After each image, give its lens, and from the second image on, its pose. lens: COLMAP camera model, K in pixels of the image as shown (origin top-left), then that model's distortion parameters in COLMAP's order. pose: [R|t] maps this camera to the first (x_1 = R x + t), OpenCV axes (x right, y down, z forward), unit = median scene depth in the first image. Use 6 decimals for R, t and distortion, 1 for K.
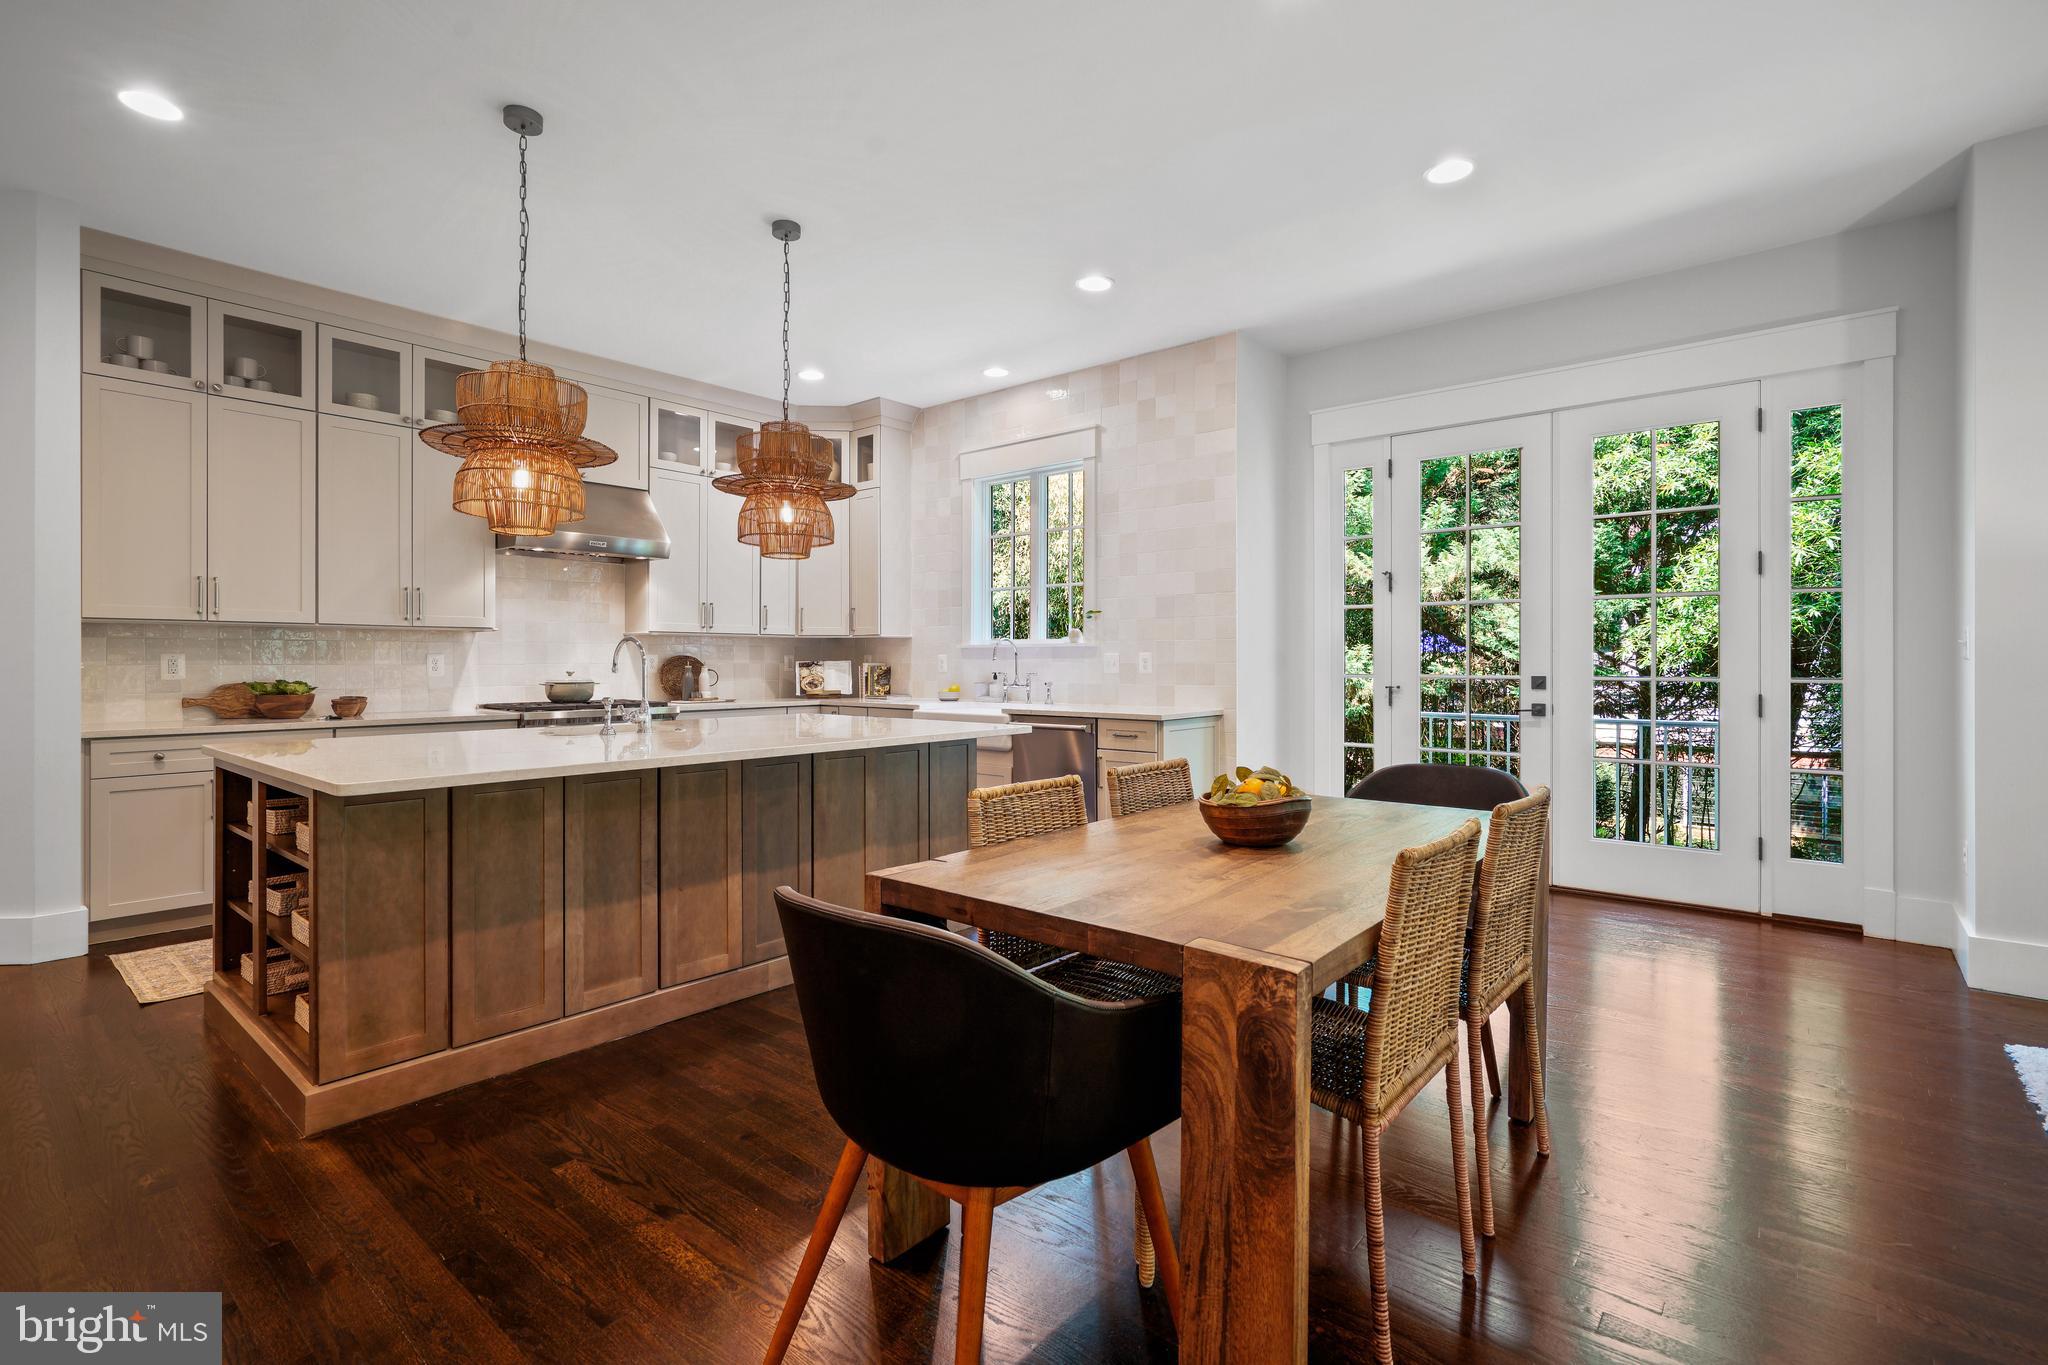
lens RADIAL K [[934.6, 0, 1008.3], [0, 934.6, 660.1], [0, 0, 1]] dist [-0.010307, 0.004111]
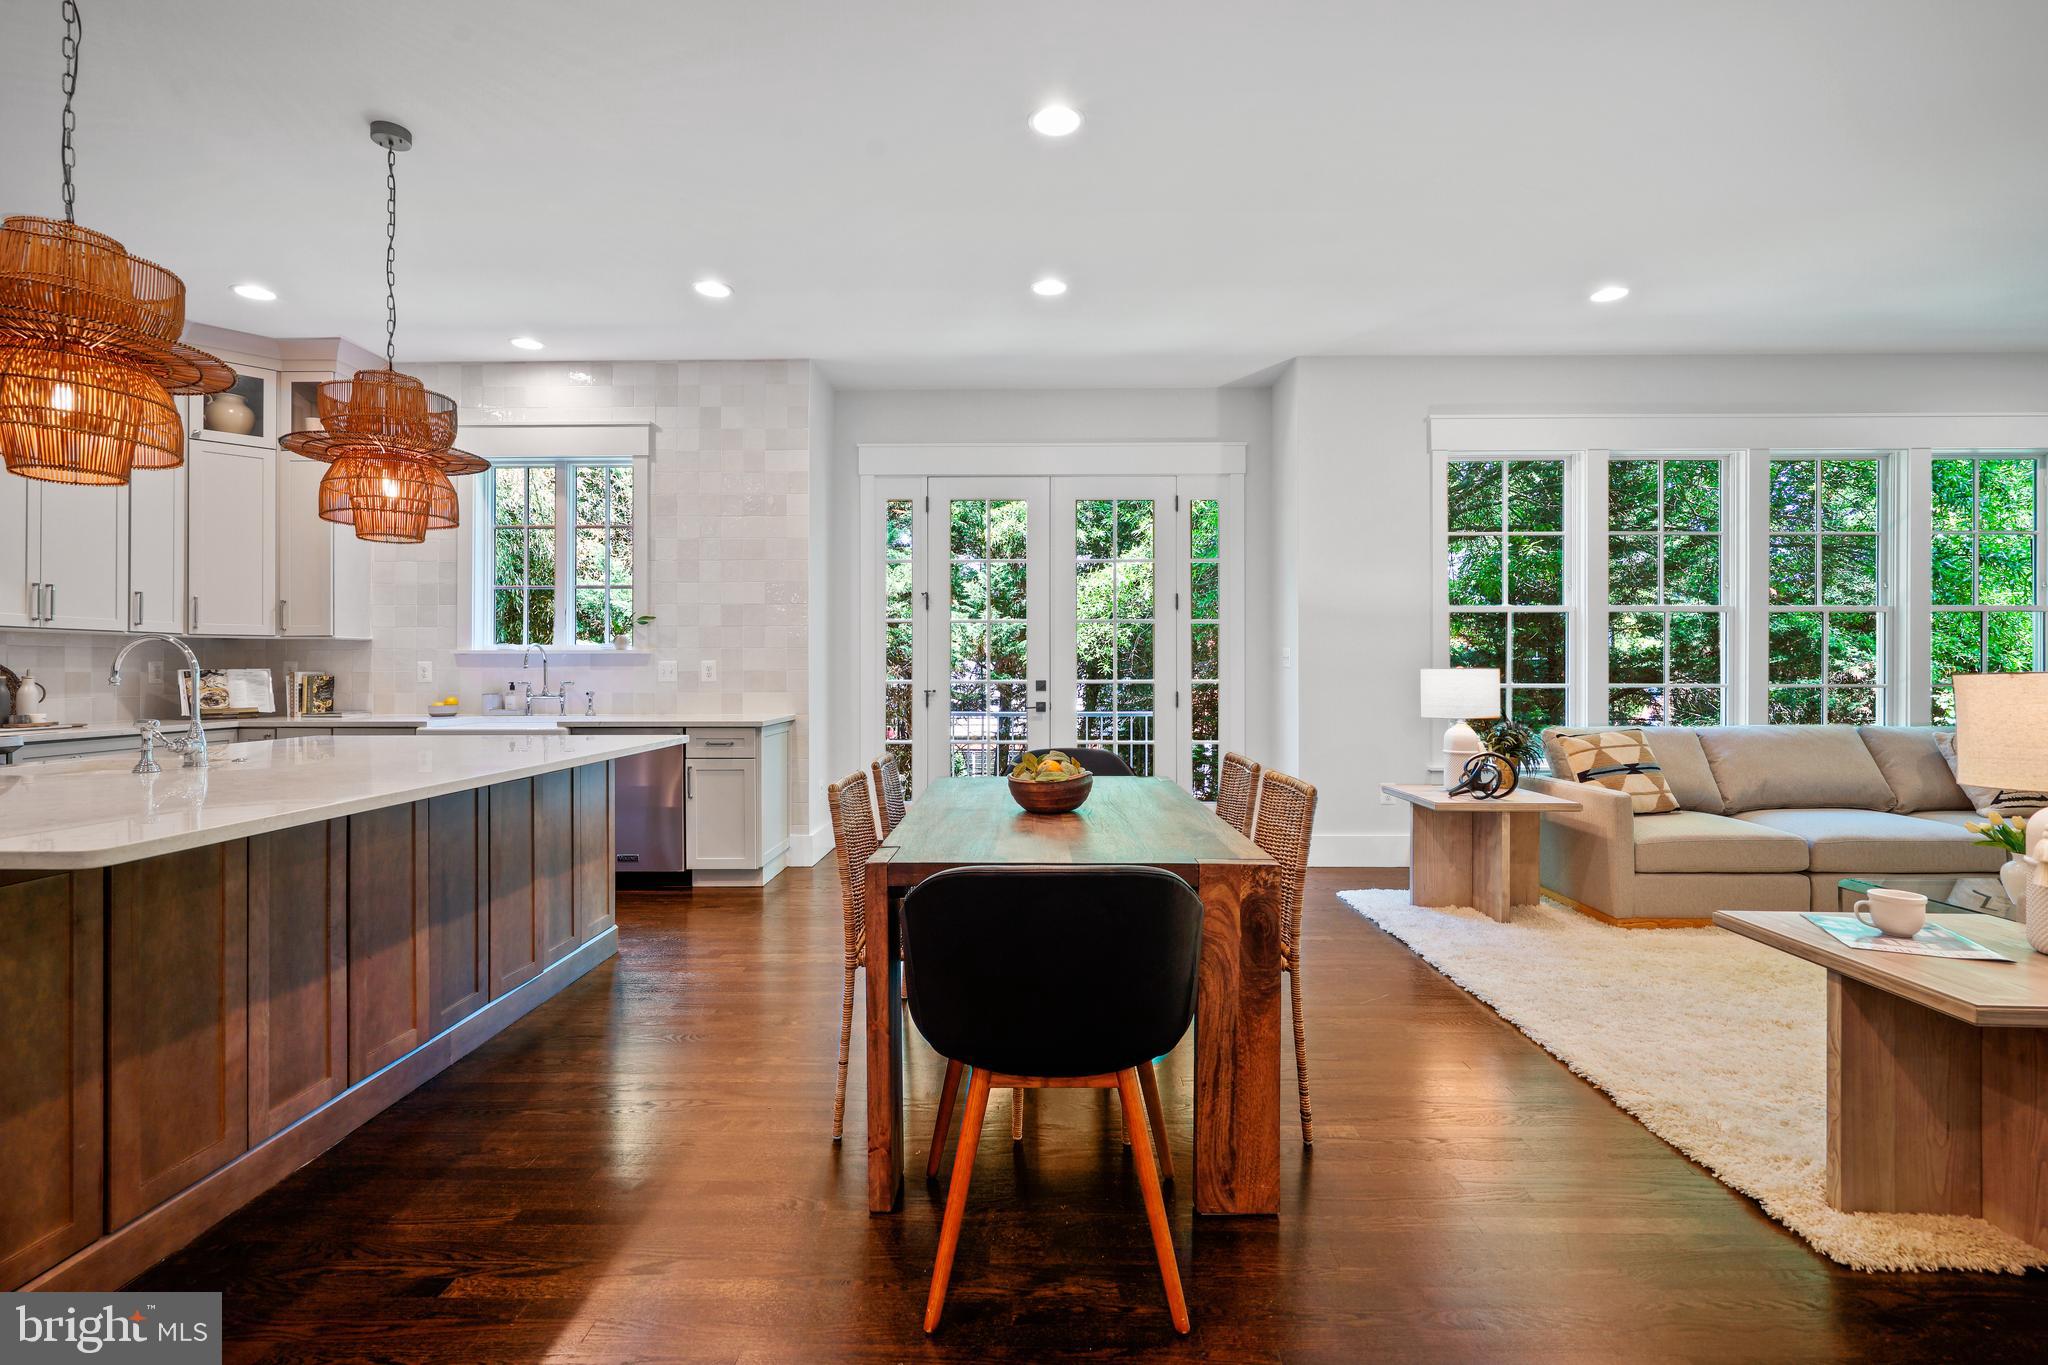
lens RADIAL K [[934.6, 0, 1035.6], [0, 934.6, 664.2], [0, 0, 1]] dist [-0.010307, 0.004111]
pose [[0.758198, 0.002770, 0.652019, -0.316414], [0.000129, 0.999990, -0.004399, 0.000664], [-0.652025, 0.003420, 0.758190, 0.021778]]
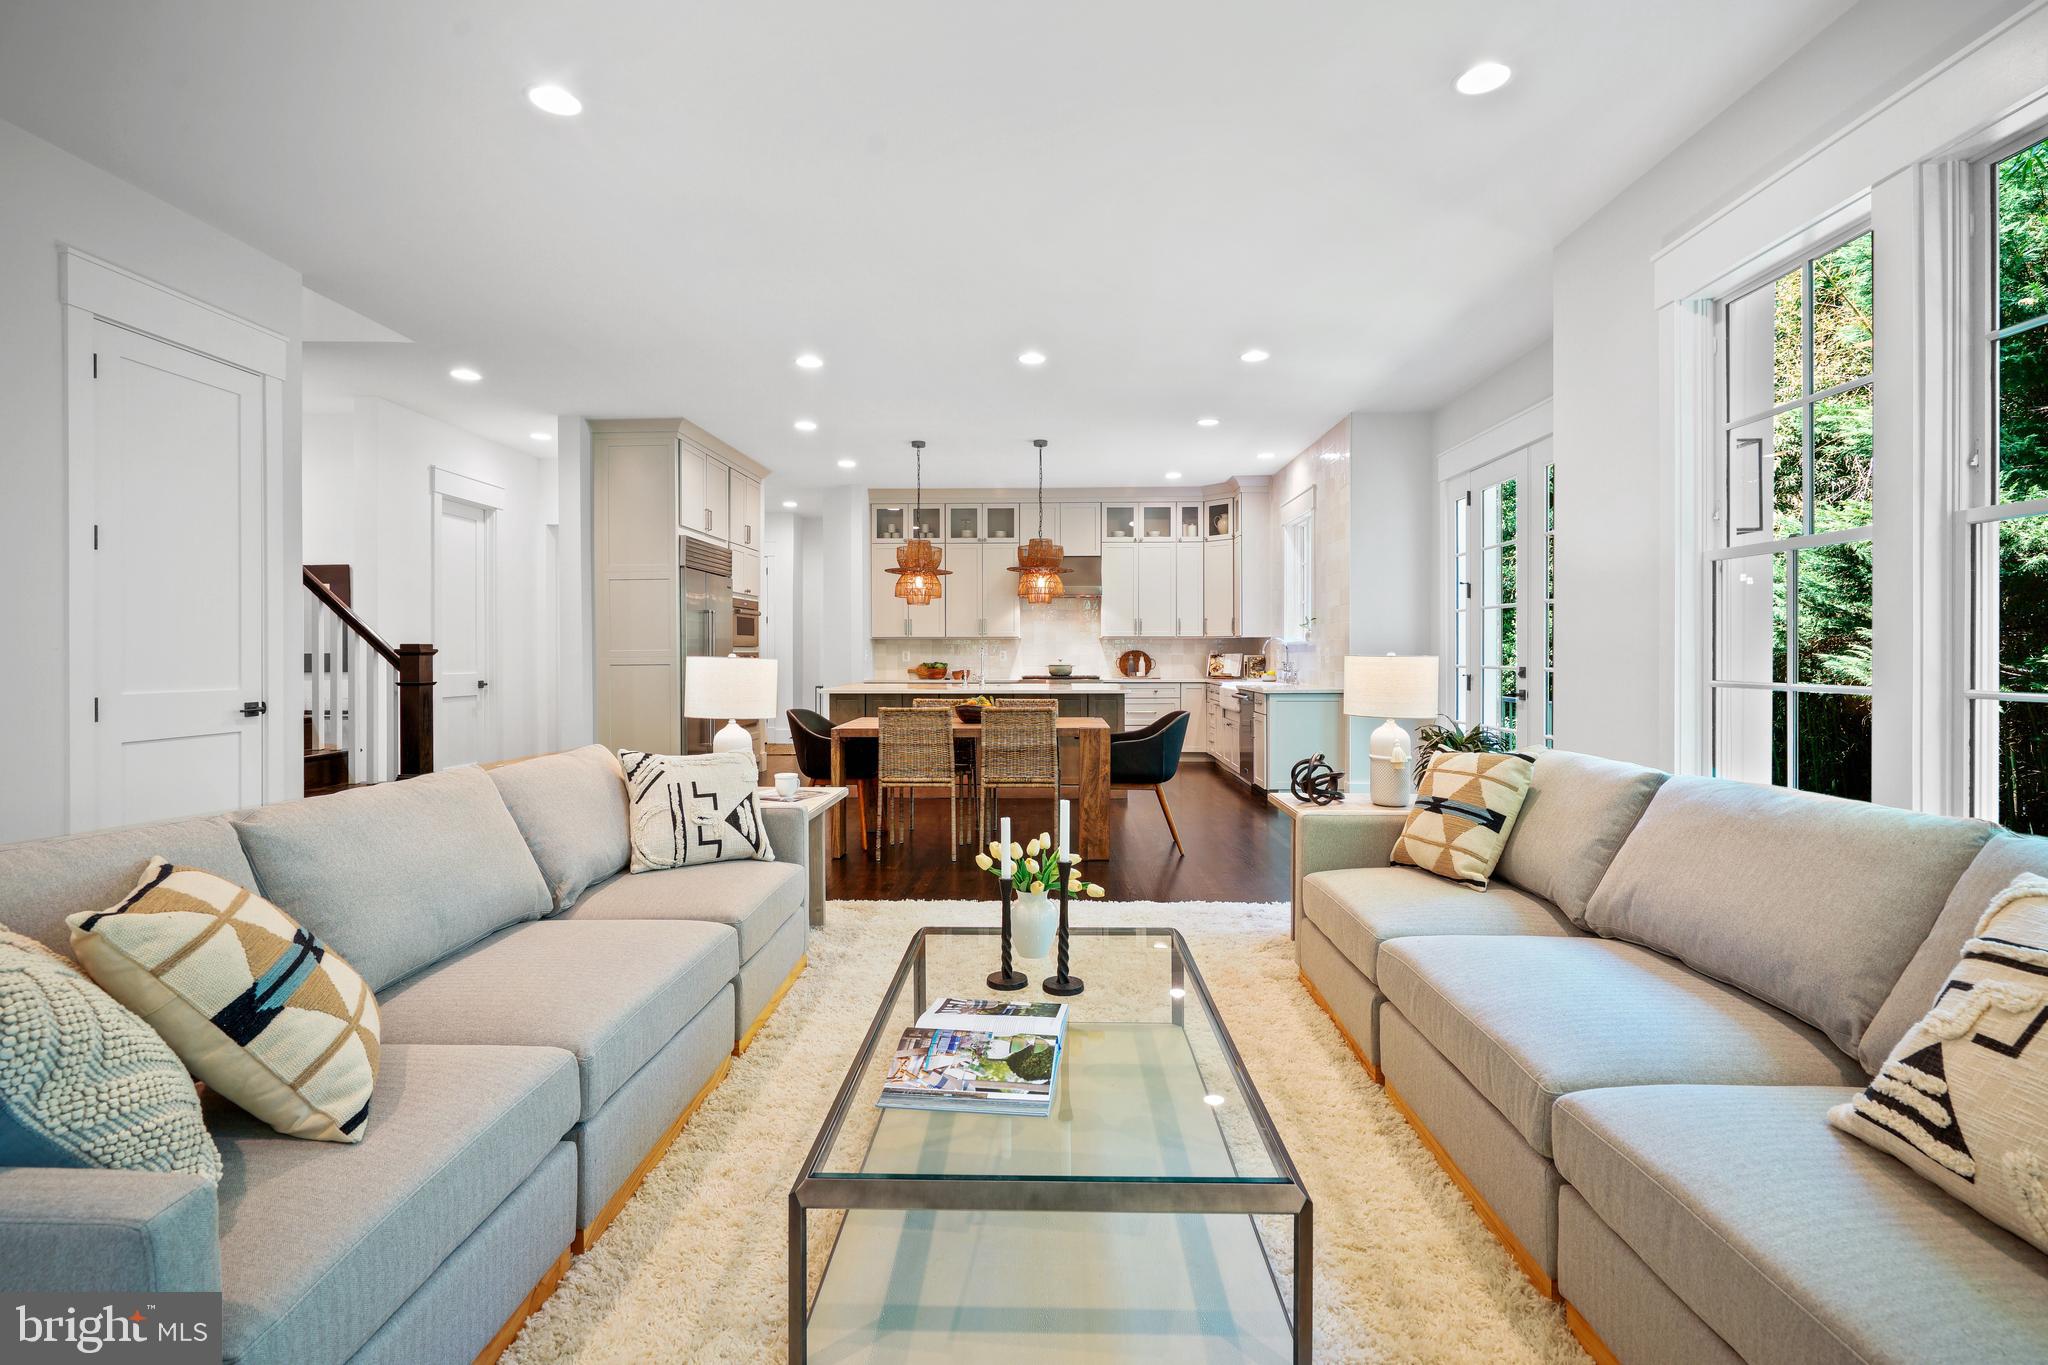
lens RADIAL K [[934.6, 0, 1039.1], [0, 934.6, 673.7], [0, 0, 1]] dist [-0.010307, 0.004111]
pose [[0.648559, 0.012688, -0.761059, 1.239076], [0.000770, 0.999850, 0.017324, 0.011659], [0.761164, -0.011822, 0.648452, -0.330315]]
